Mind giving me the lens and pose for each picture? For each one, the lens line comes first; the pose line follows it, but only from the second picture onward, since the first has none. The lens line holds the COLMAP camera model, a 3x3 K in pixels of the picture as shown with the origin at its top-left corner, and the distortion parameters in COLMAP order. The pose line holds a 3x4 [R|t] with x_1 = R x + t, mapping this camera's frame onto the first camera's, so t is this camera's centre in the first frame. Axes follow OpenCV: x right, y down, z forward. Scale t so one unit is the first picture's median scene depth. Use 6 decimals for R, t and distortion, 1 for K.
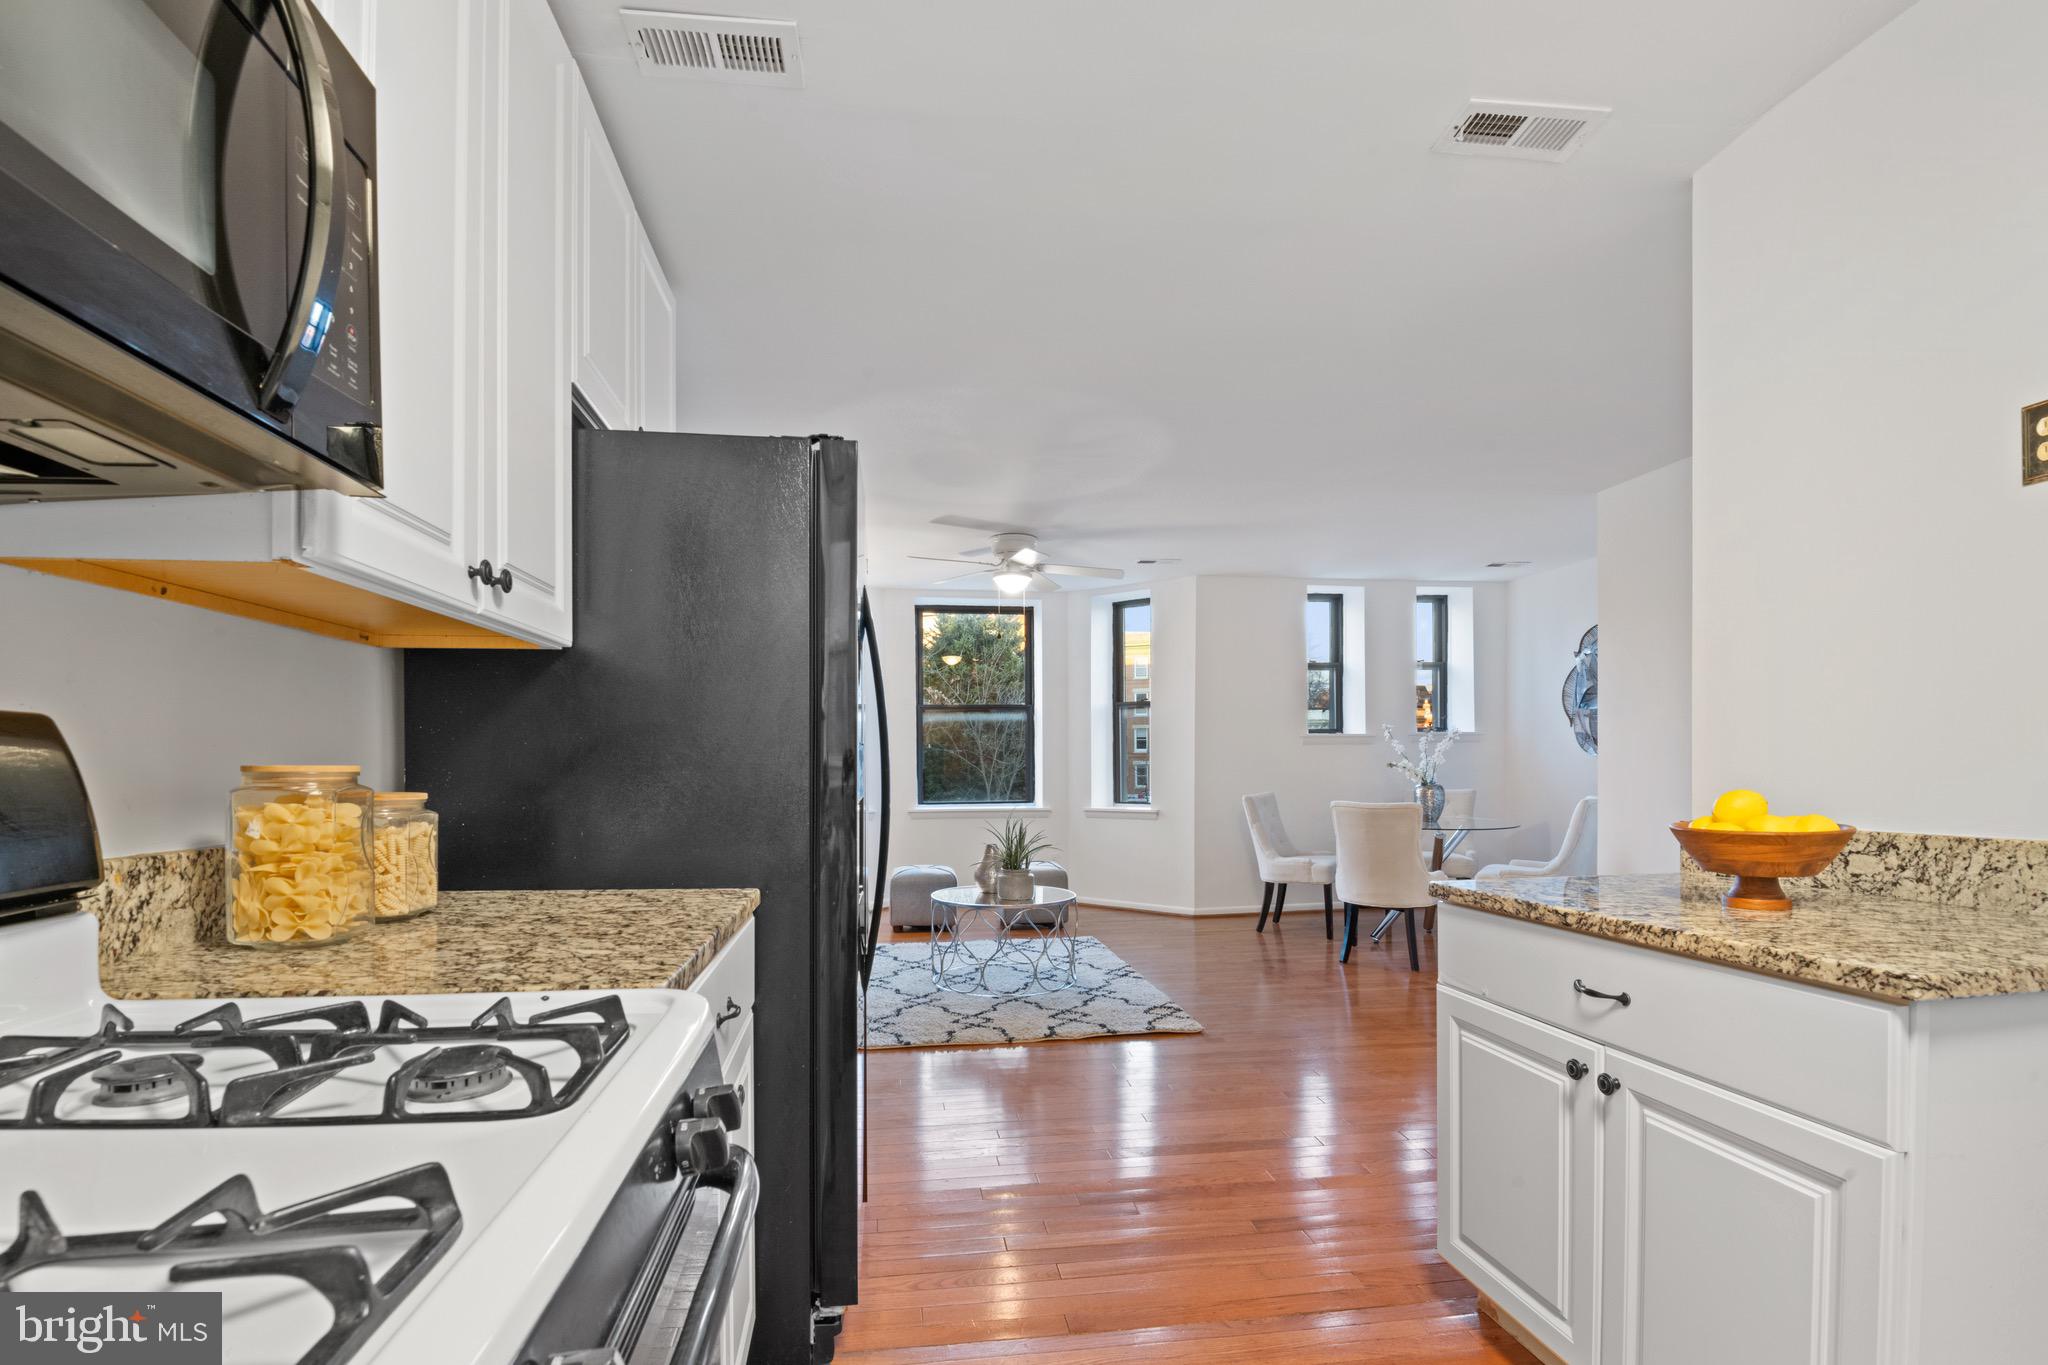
lens RADIAL K [[959.0, 0, 1016.8], [0, 959.0, 762.1], [0, 0, 1]] dist [-0.000030, -0.000020]
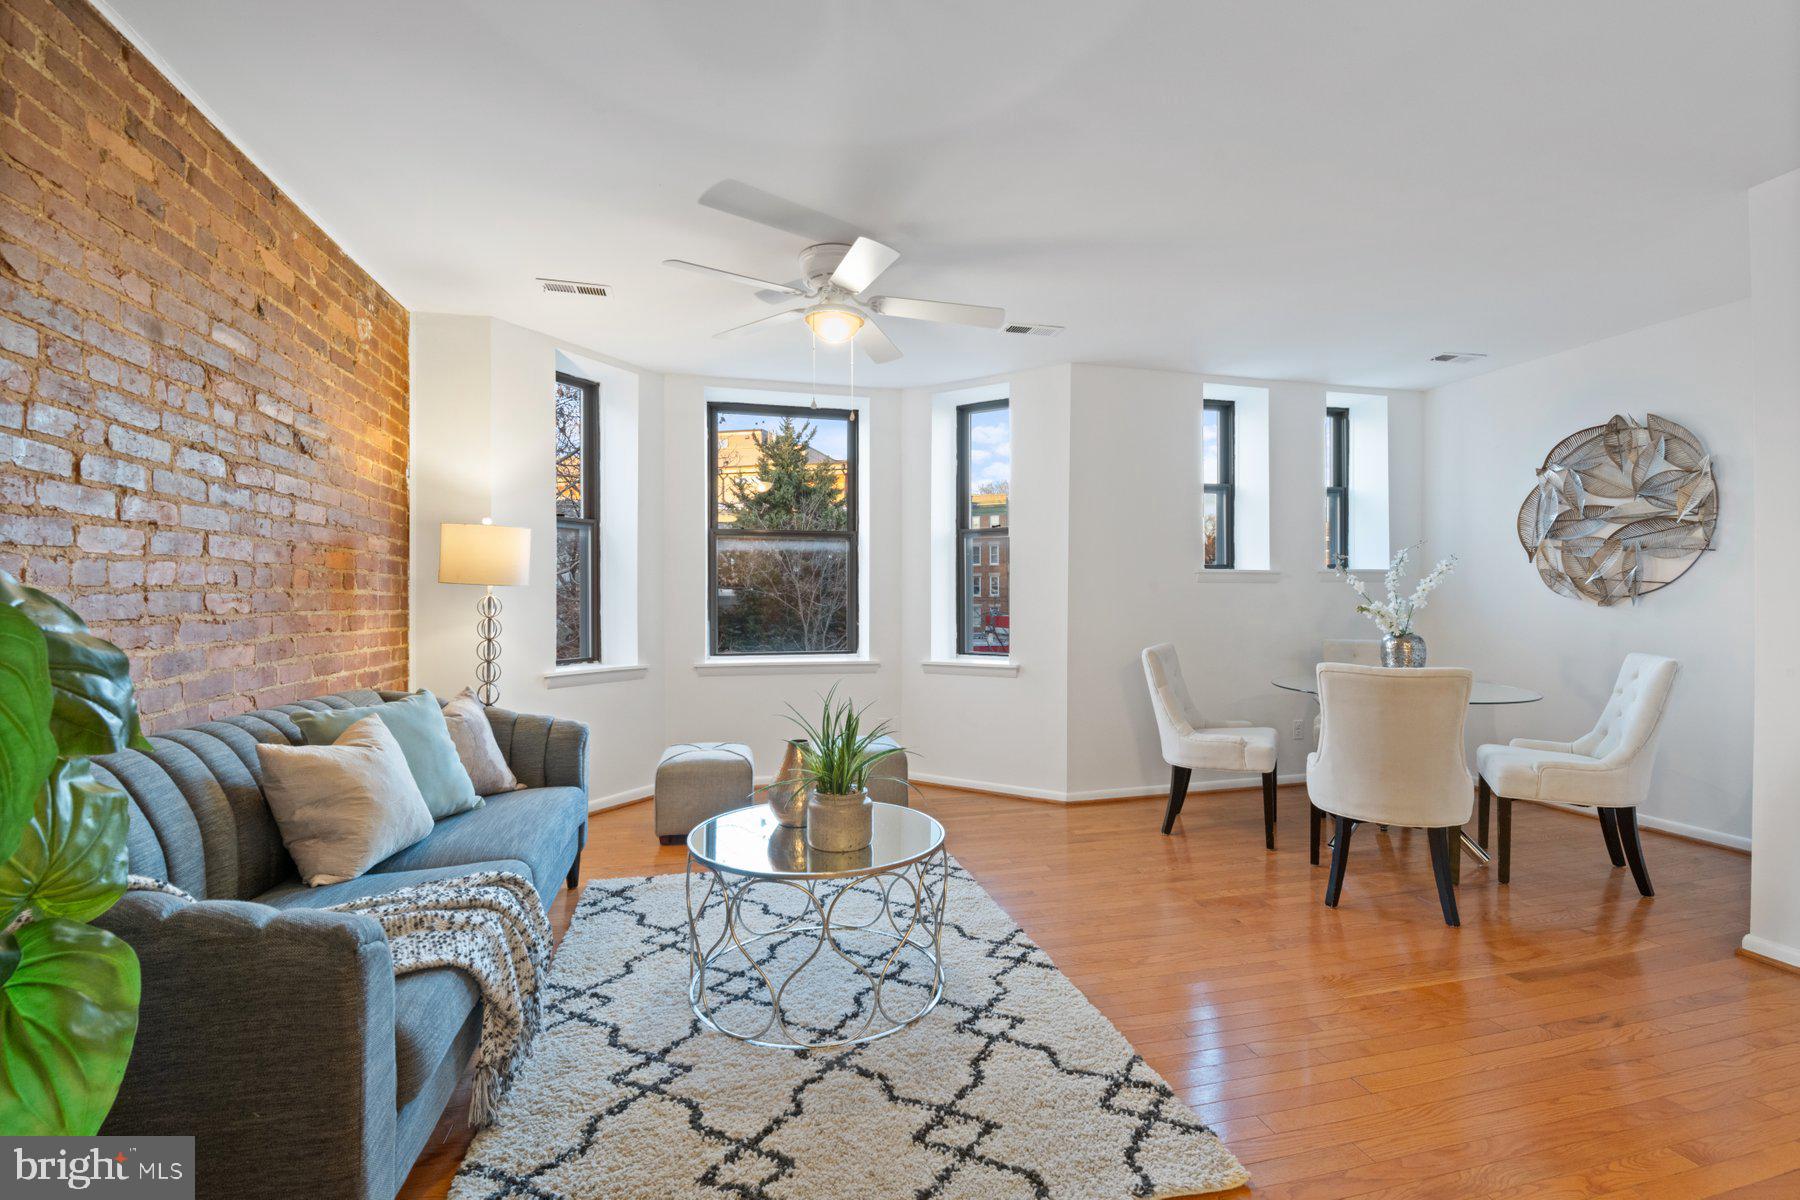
lens RADIAL K [[796.3, 0, 916.7], [0, 796.3, 603.0], [0, 0, 1]] dist [0.000167, -0.009663]
pose [[0.994316, 0.005976, 0.106301, -0.005415], [-0.005747, 0.999980, -0.002460, 0.001828], [-0.106314, 0.001835, 0.994331, 0.426357]]
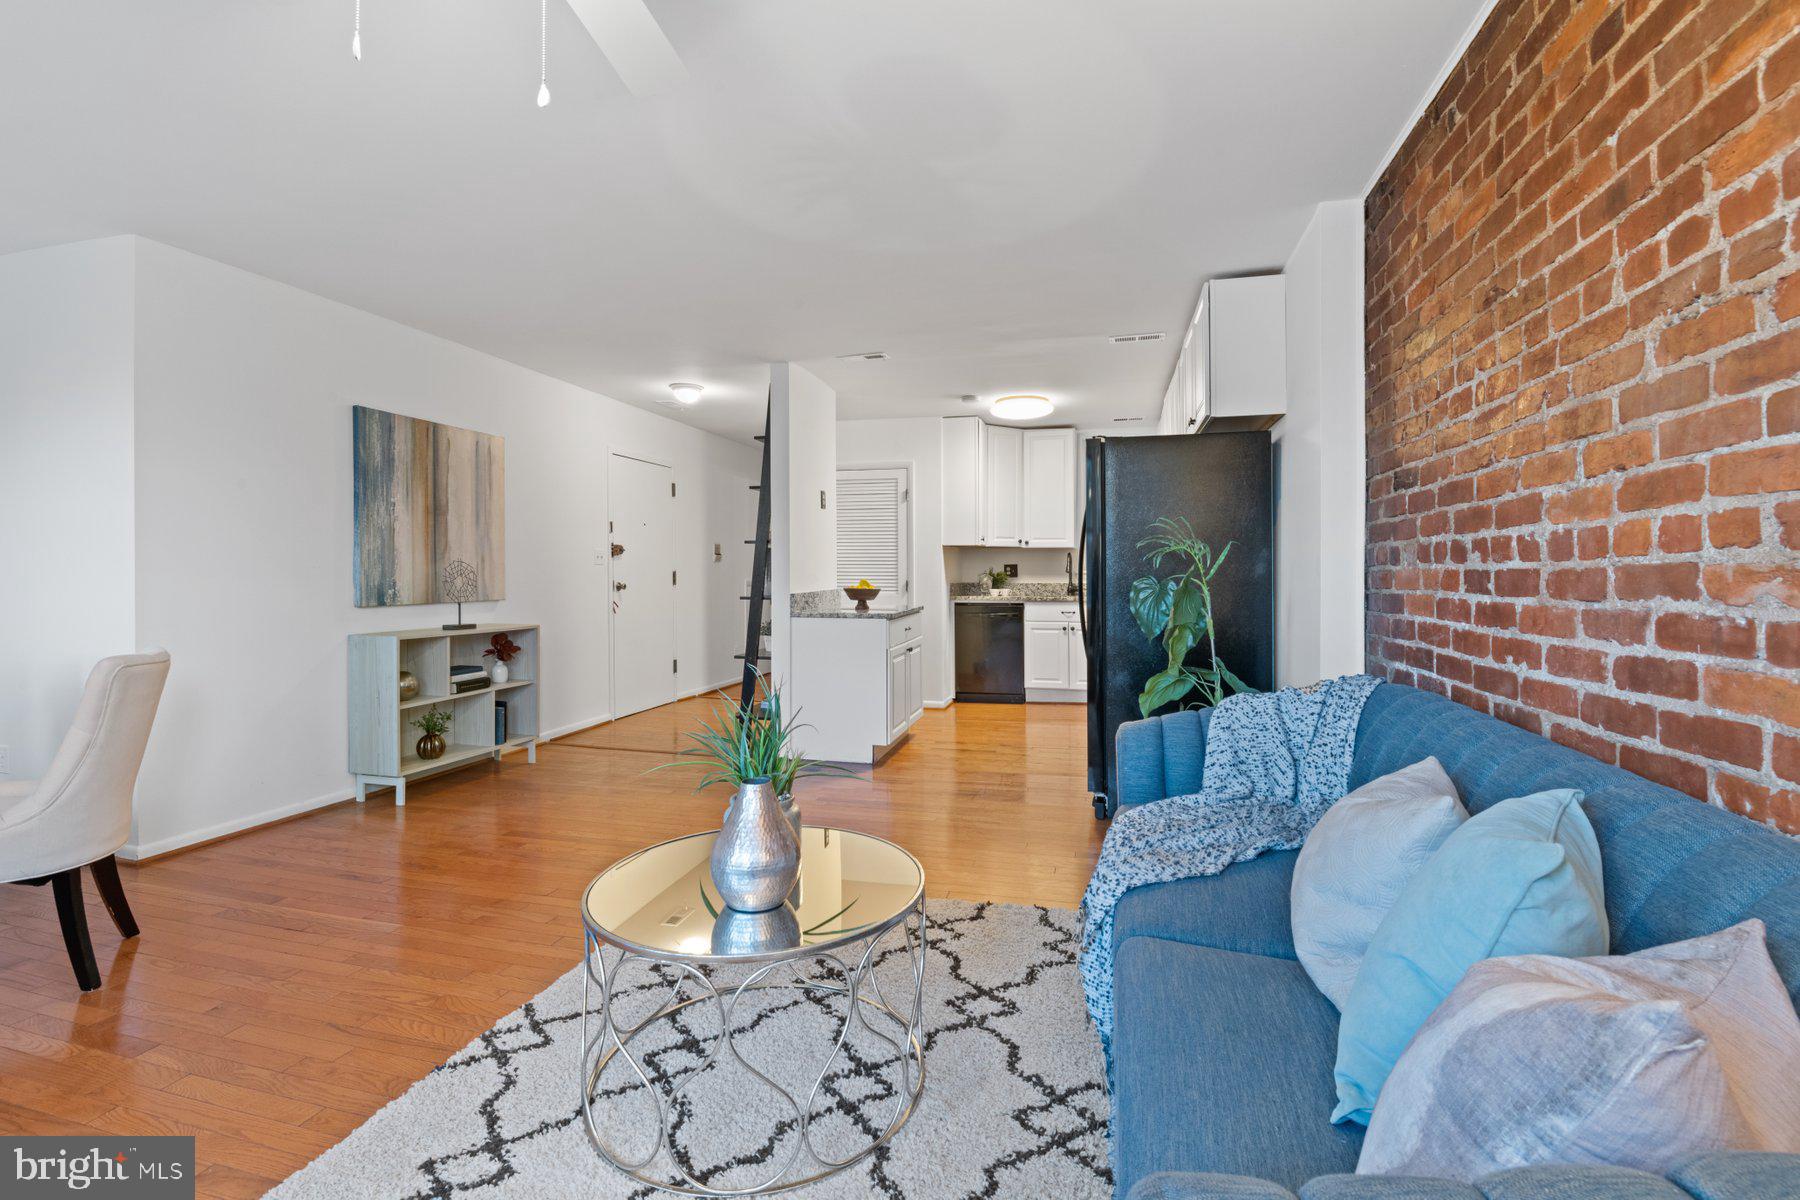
lens RADIAL K [[798.5, 0, 904.5], [0, 798.5, 581.2], [0, 0, 1]] dist [0.000215, -0.009921]
pose [[-0.922308, 0.000630, 0.386454, -0.175786], [0.006507, 0.999882, 0.013901, -0.001802], [-0.386400, 0.015335, -0.922204, 1.070360]]
